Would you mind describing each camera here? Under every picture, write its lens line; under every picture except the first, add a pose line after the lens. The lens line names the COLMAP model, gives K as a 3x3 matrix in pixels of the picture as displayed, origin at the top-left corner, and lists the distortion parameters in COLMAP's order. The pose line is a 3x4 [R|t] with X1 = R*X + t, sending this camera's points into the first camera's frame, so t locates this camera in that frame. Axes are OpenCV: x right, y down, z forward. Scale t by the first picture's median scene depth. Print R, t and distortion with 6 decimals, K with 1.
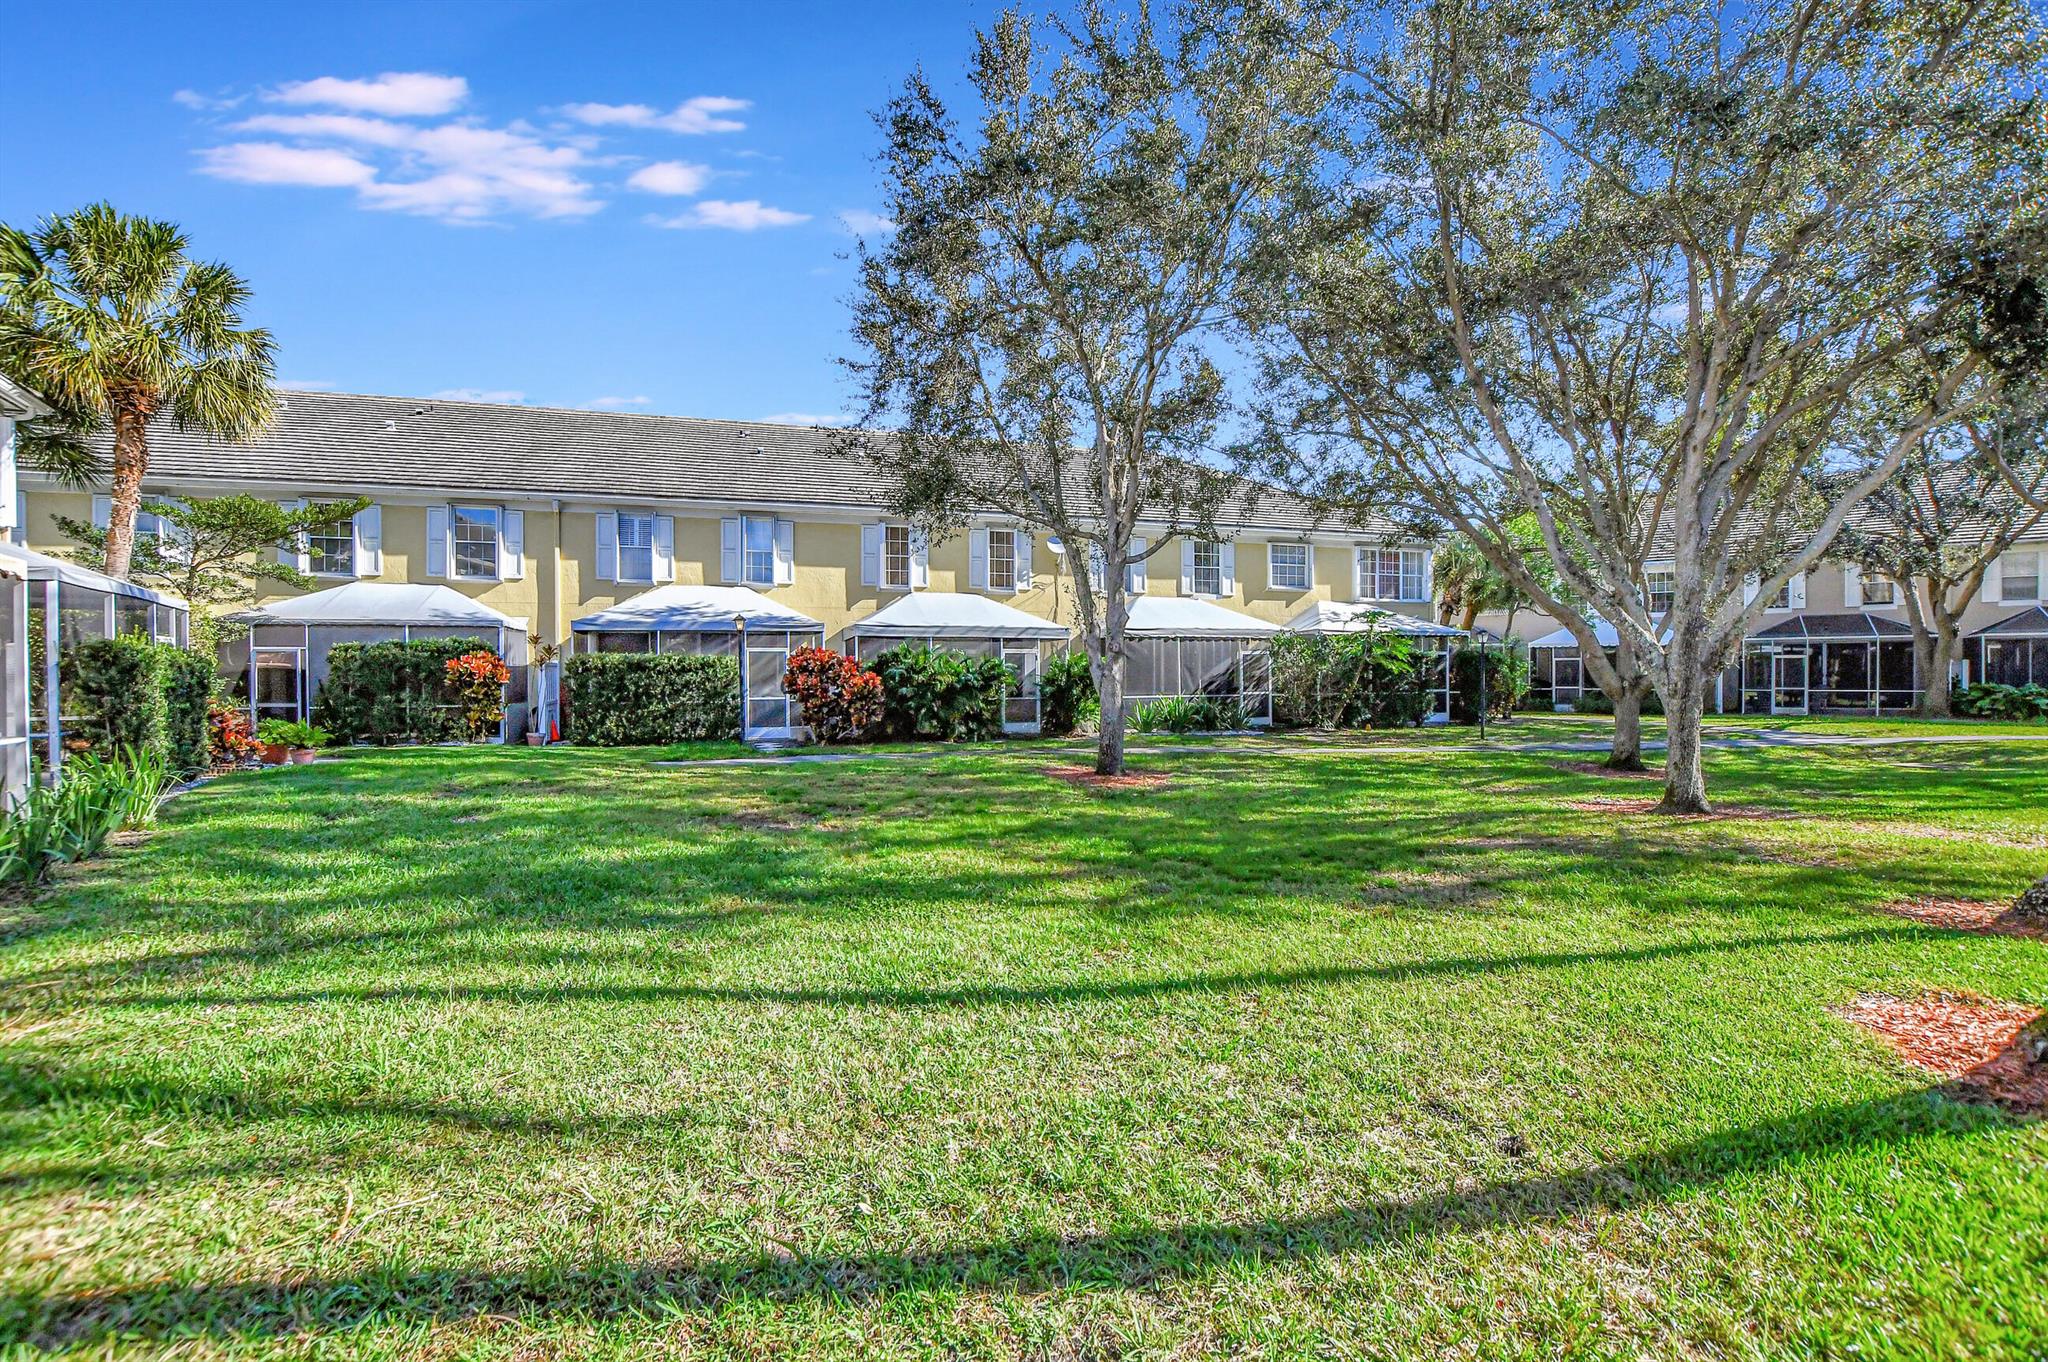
lens RADIAL K [[913.0, 0, 1022.5], [0, 913.0, 679.6], [0, 0, 1]] dist [-0.000924, -0.000629]
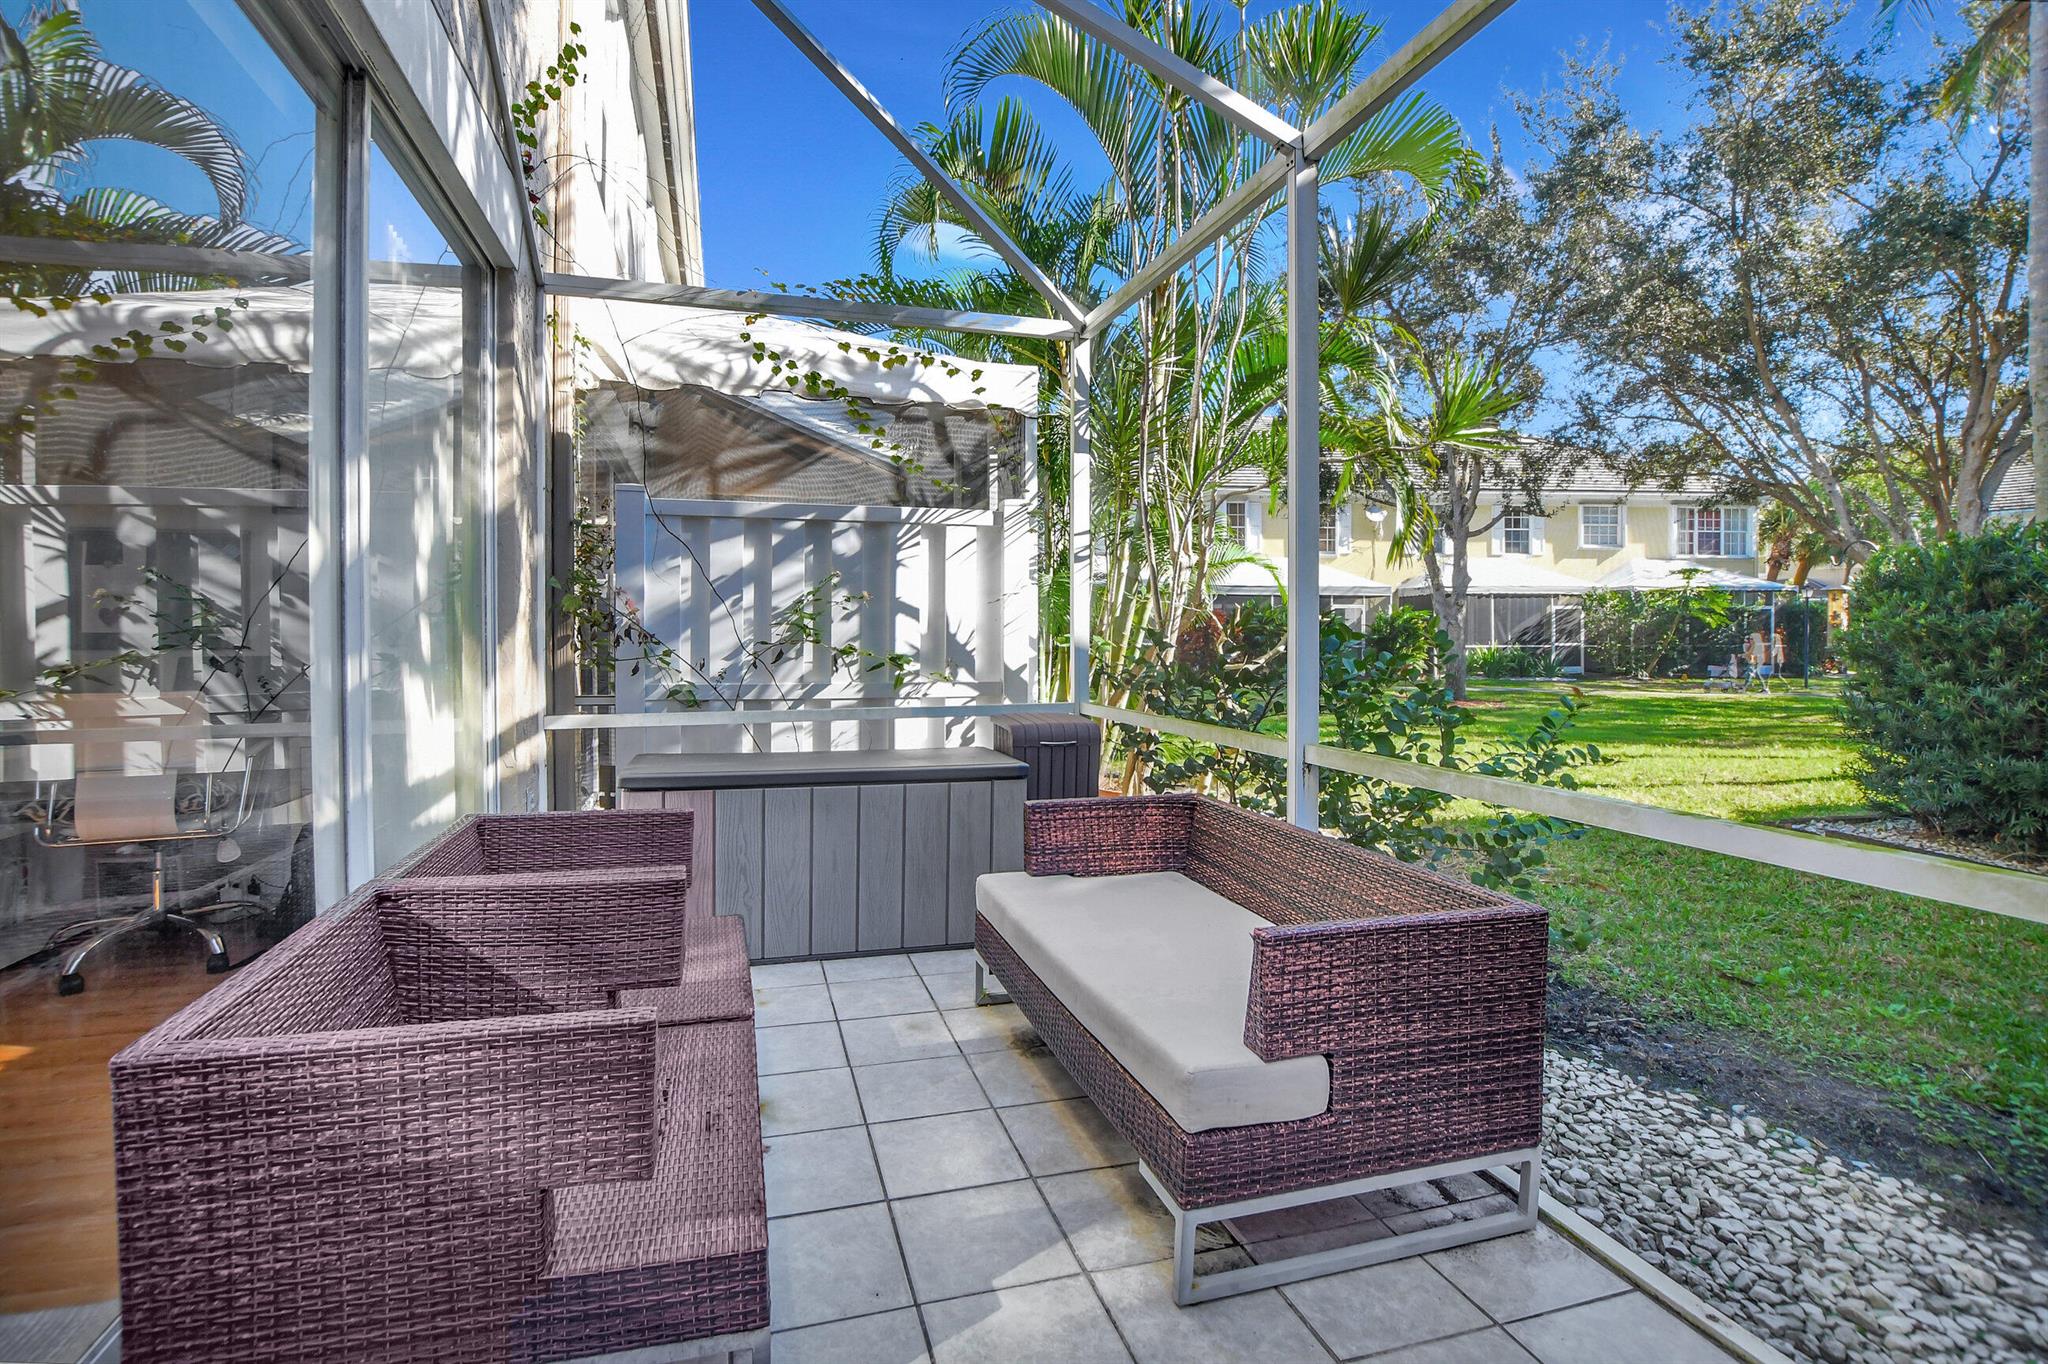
lens RADIAL K [[913.0, 0, 1053.0], [0, 913.0, 645.9], [0, 0, 1]] dist [-0.000924, -0.000629]
pose [[0.969403, 0.006716, -0.245381, -0.074366], [-0.004470, 0.999943, 0.009706, 0.008750], [0.245432, -0.008312, 0.969378, -0.213640]]
